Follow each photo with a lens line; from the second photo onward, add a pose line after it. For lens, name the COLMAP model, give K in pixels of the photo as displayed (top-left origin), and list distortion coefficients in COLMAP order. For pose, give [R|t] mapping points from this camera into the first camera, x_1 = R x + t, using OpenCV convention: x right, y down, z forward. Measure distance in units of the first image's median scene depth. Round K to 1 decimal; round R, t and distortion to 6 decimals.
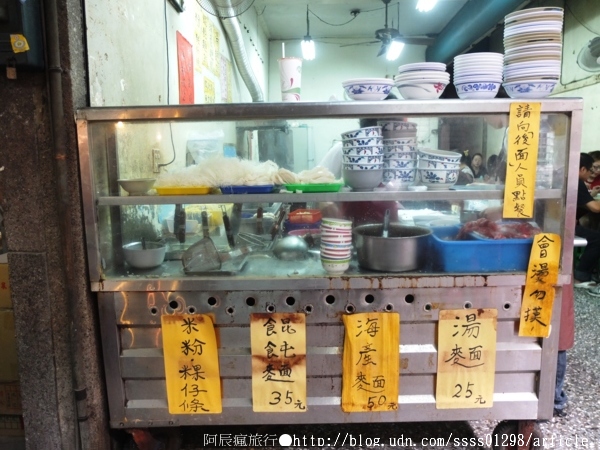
lens RADIAL K [[478.4, 0, 299.4], [0, 478.4, 222.7], [0, 0, 1]] dist [-0.007194, -0.007364]
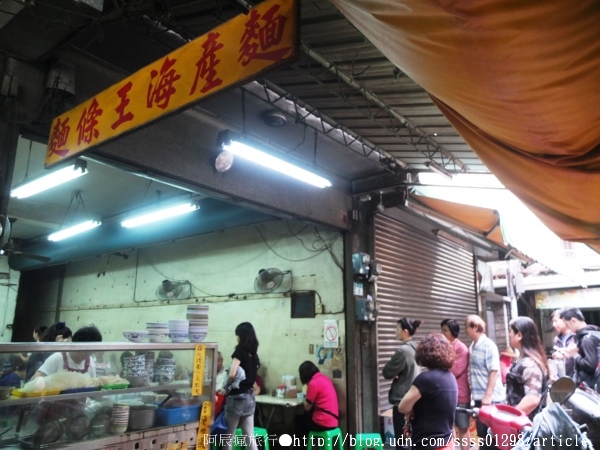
lens RADIAL K [[478.4, 0, 301.1], [0, 478.4, 224.4], [0, 0, 1]] dist [-0.007194, -0.007364]
pose [[0.594673, 0.204309, 0.777574, -1.171235], [0.099382, 0.941072, -0.323274, 0.008499], [-0.797801, 0.269519, 0.539326, -0.836739]]
